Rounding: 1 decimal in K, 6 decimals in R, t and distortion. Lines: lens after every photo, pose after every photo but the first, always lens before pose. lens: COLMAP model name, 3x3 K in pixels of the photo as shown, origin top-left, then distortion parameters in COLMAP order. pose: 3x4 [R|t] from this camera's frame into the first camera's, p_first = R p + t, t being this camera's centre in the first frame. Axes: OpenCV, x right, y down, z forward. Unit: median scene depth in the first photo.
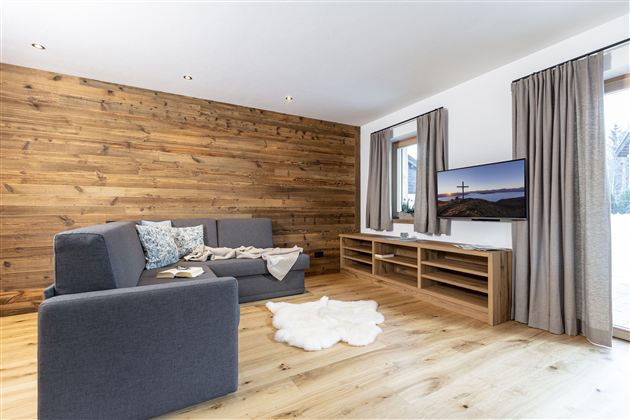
lens RADIAL K [[284.7, 0, 316.6], [0, 284.7, 211.5], [0, 0, 1]] dist [0.002517, -0.000294]
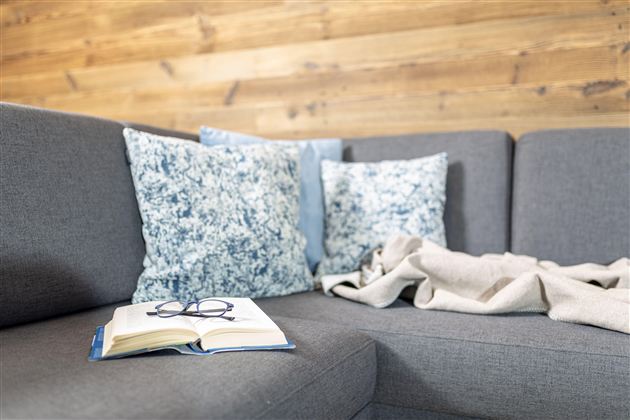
lens RADIAL K [[602.7, 0, 315.3], [0, 602.7, 208.8], [0, 0, 1]] dist [0.001572, 0.000000]
pose [[0.602004, 0.023596, -0.798144, -0.065020], [-0.002338, 0.999611, 0.027788, 0.082580], [0.798490, -0.014862, 0.601825, 0.639176]]
